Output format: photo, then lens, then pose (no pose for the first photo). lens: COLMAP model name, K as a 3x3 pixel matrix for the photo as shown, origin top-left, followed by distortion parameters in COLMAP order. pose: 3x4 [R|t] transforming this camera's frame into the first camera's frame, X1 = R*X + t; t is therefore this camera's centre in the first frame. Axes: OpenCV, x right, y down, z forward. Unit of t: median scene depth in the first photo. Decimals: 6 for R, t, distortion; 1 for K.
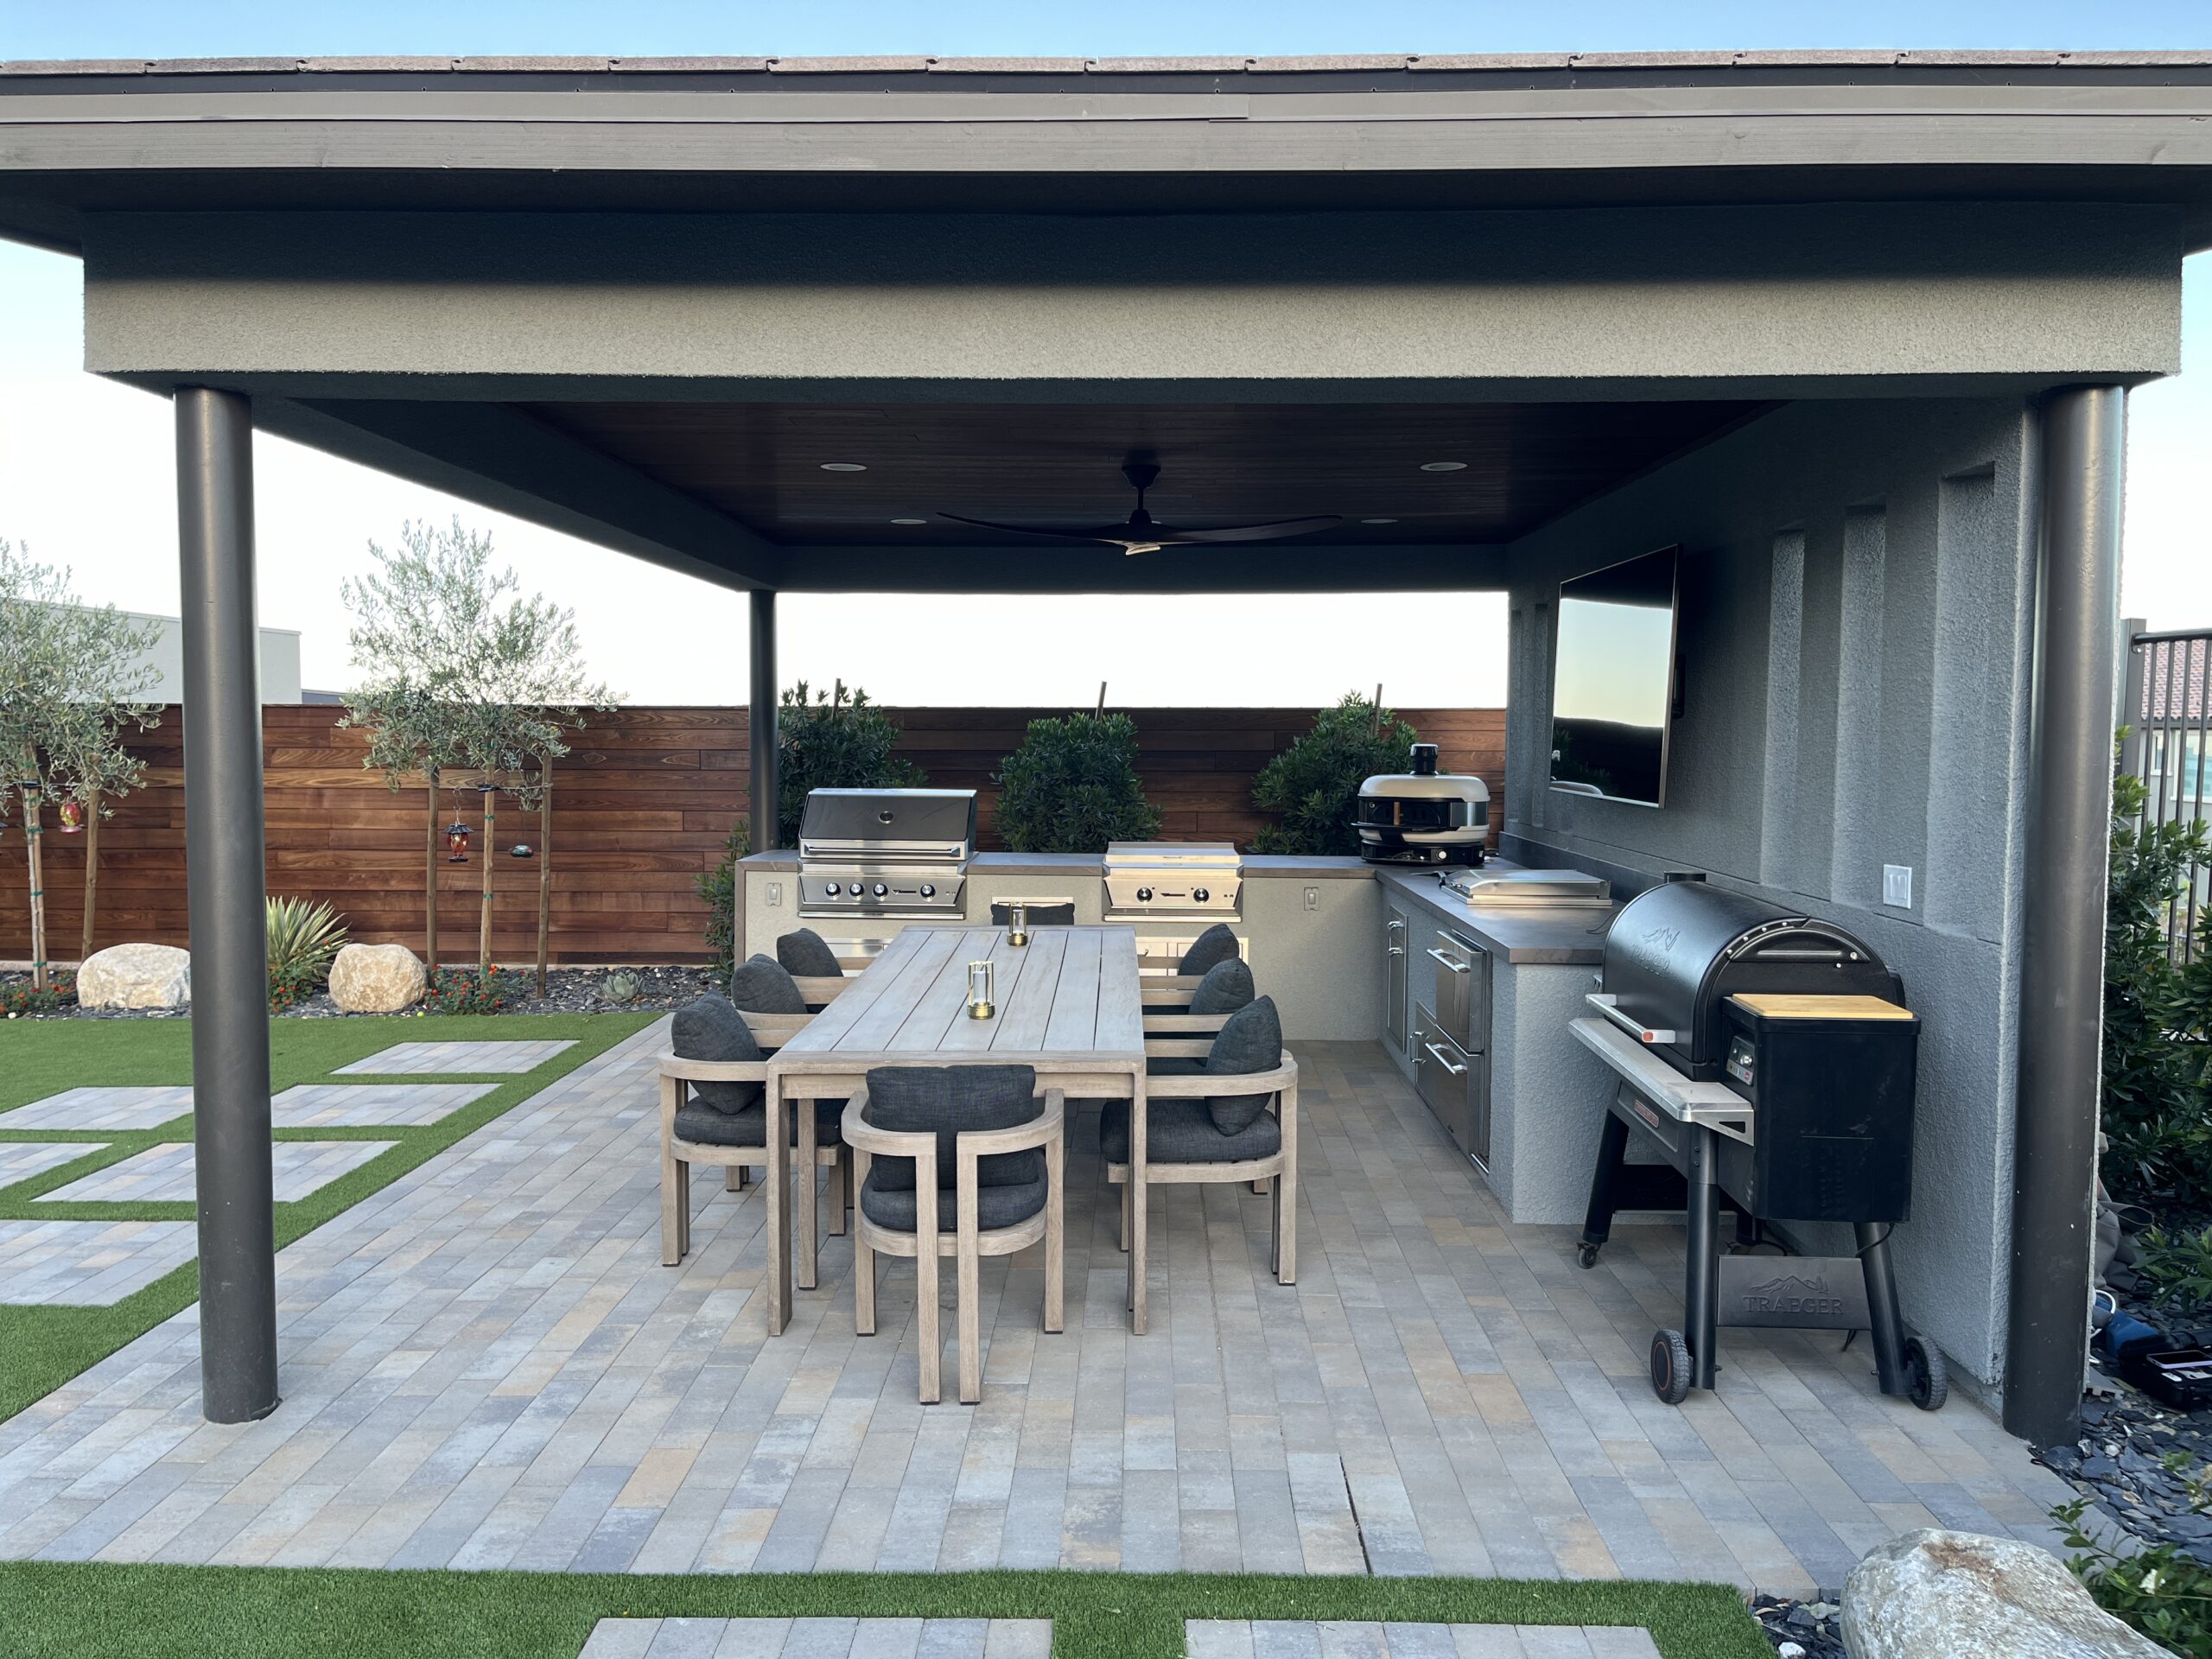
lens RADIAL K [[1672.3, 0, 1115.7], [0, 1672.3, 823.1], [0, 0, 1]] dist [0.068034, -0.090530]
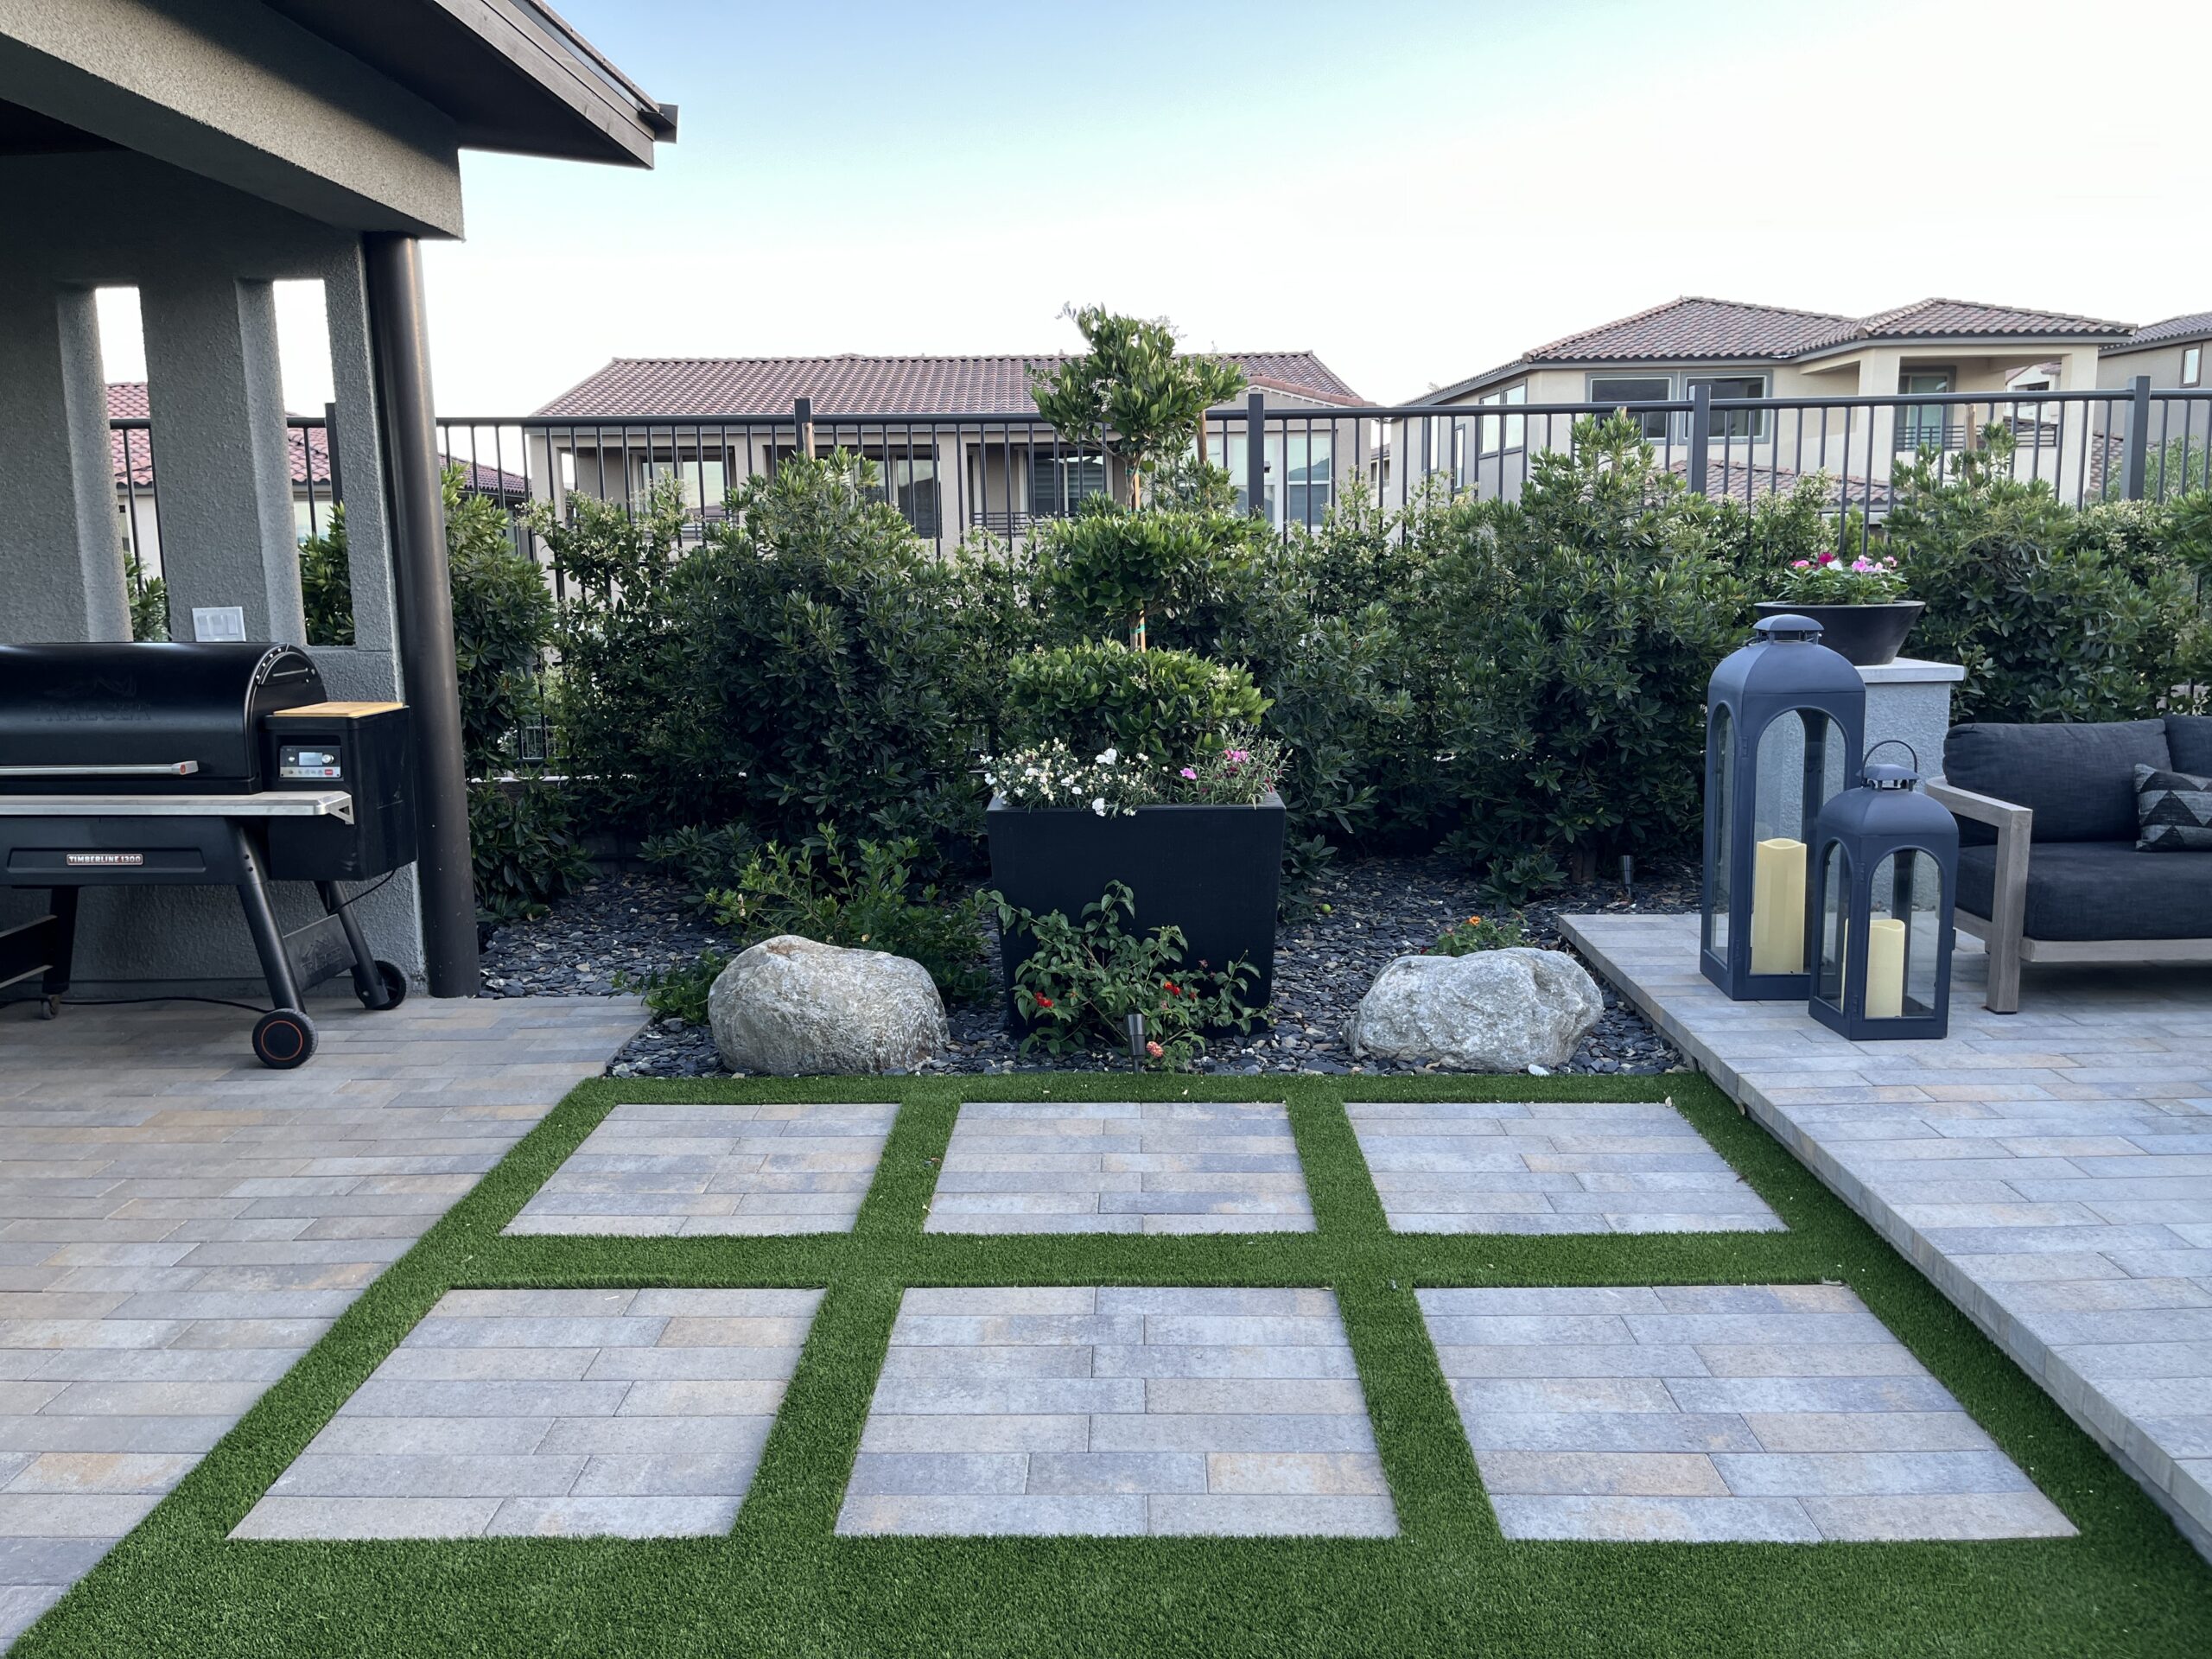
lens RADIAL K [[1672.3, 0, 1115.7], [0, 1672.3, 823.1], [0, 0, 1]] dist [0.068034, -0.090530]
pose [[-0.008348, -0.167048, 0.985913, -0.663729], [0.072720, 0.983236, 0.167210, 0.020436], [-0.997317, 0.073091, 0.003940, 0.350985]]
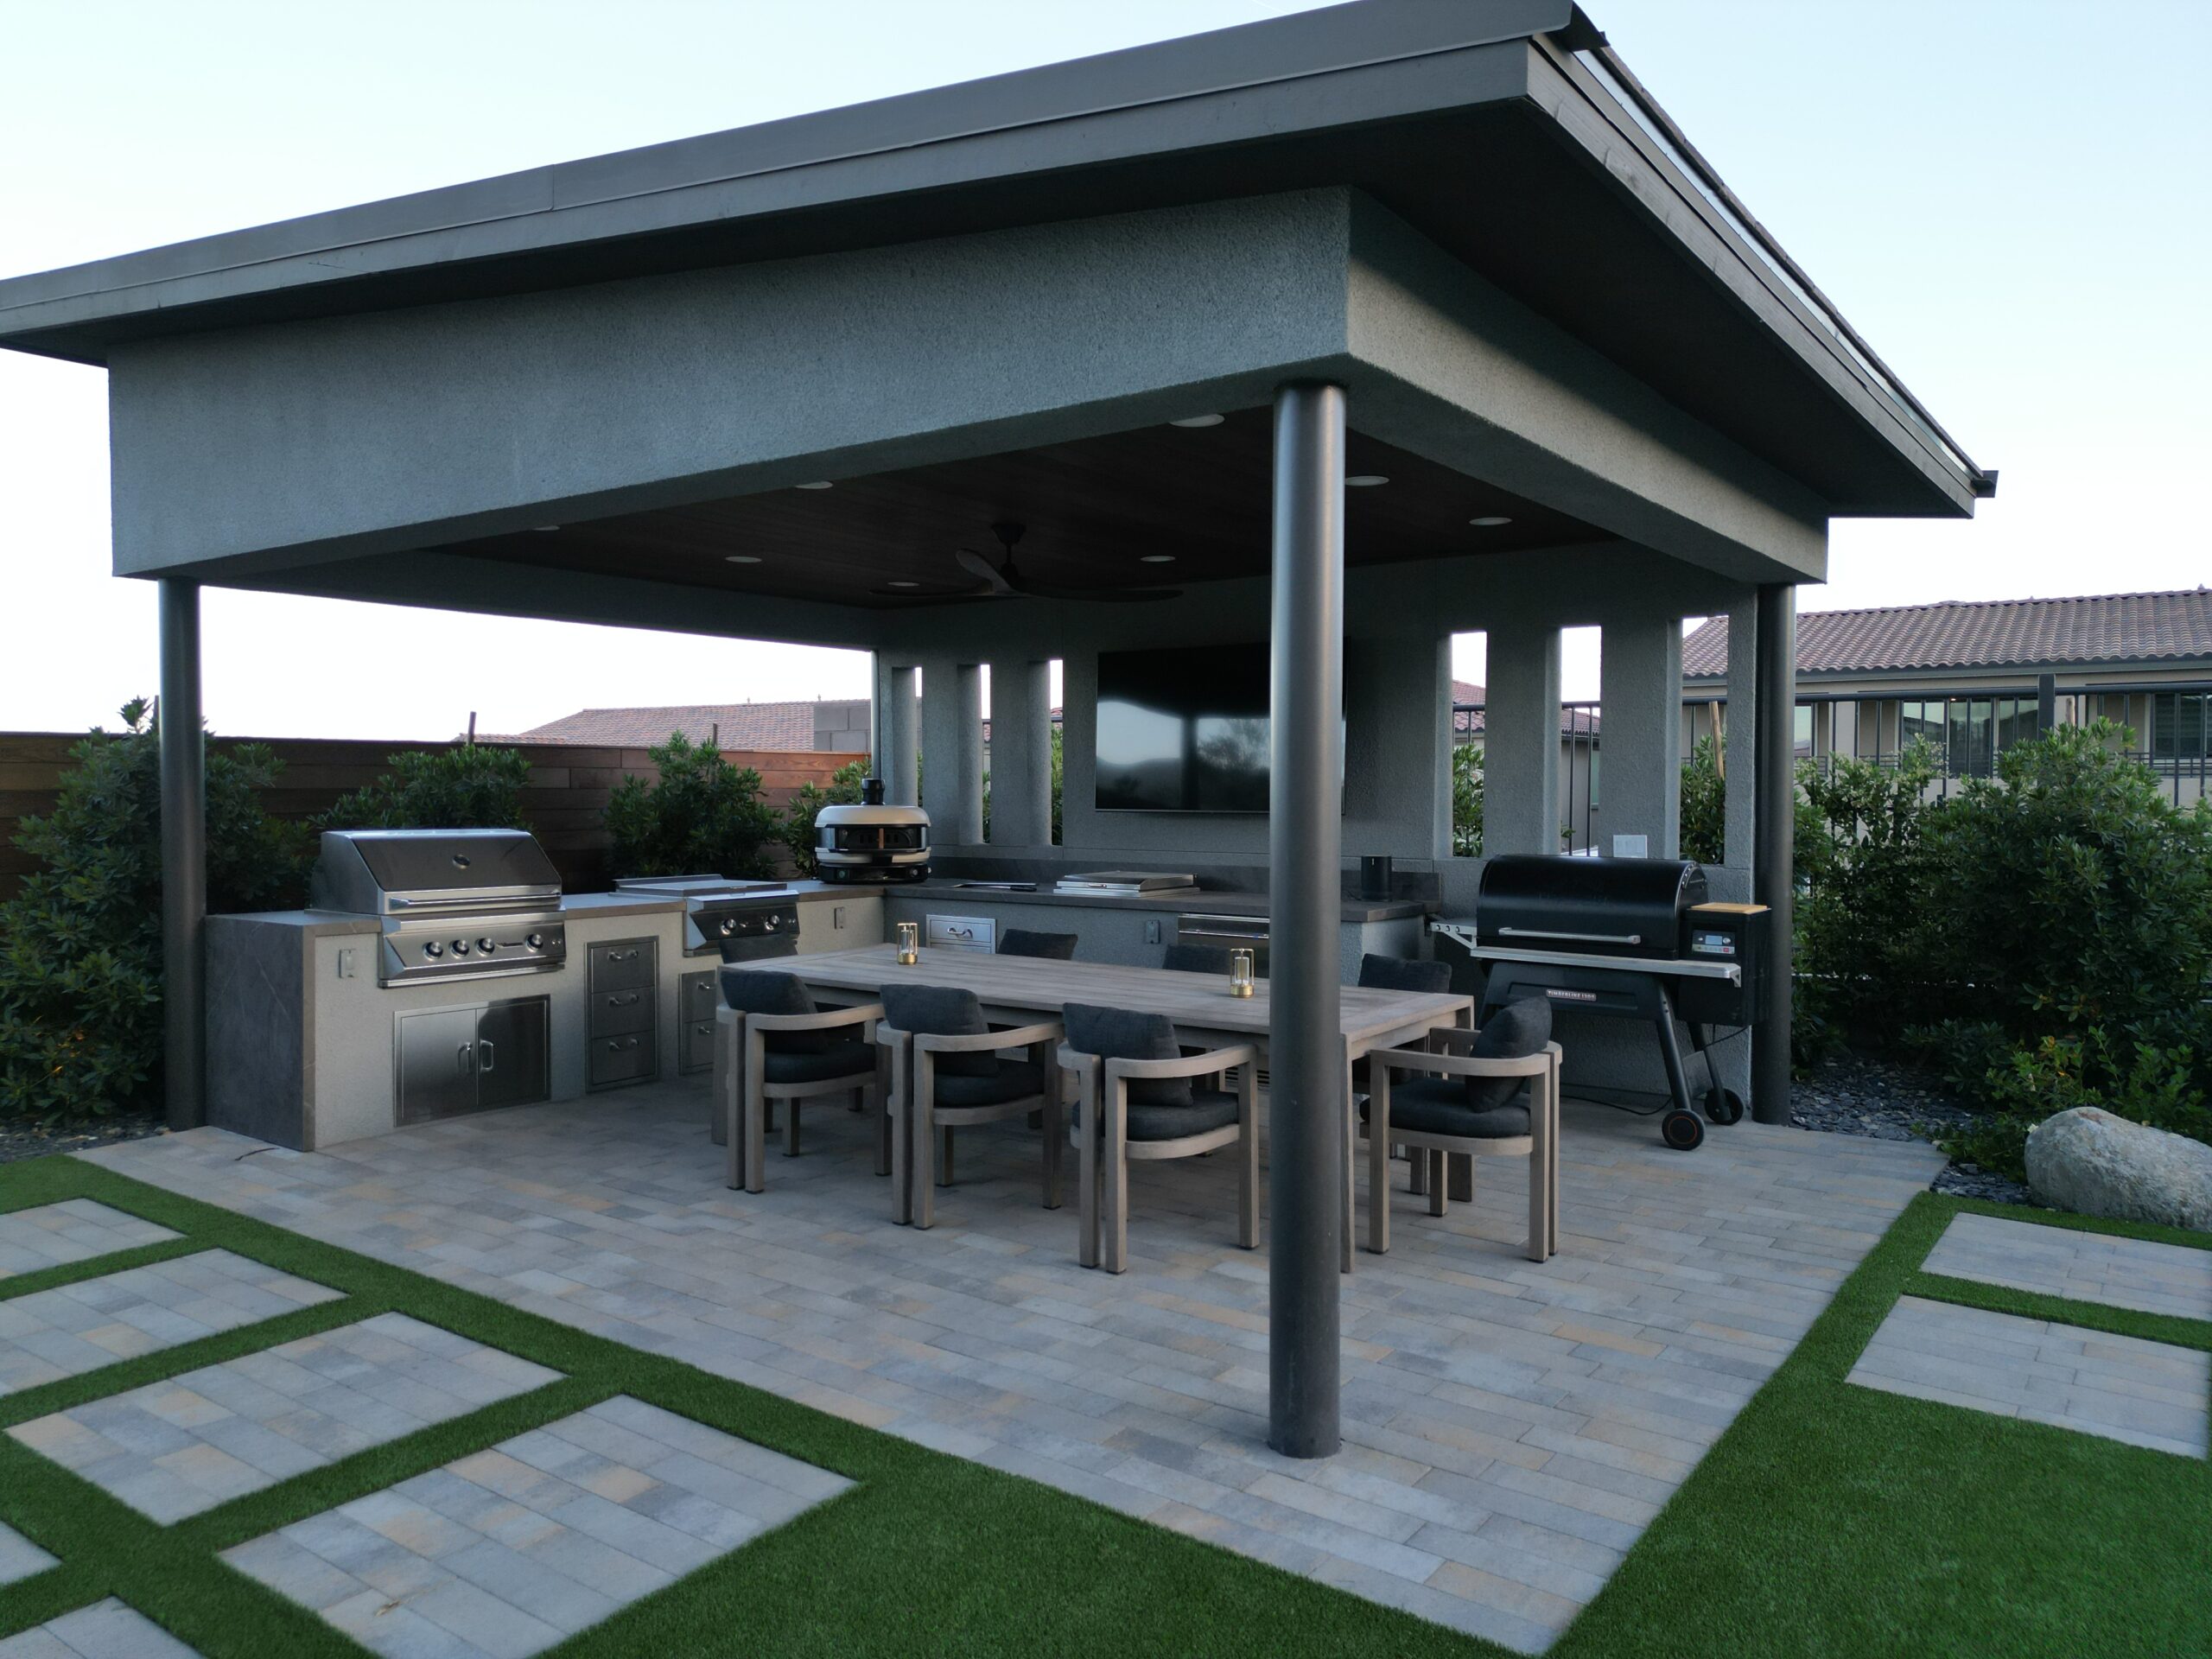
lens RADIAL K [[1549.6, 0, 1114.8], [0, 1549.6, 829.1], [0, 0, 1]] dist [0.067522, -0.062993]
pose [[0.571061, -0.027222, 0.820456, -1.066491], [0.049686, 0.998764, -0.001445, -0.004022], [-0.819403, 0.041590, 0.571708, 0.468632]]
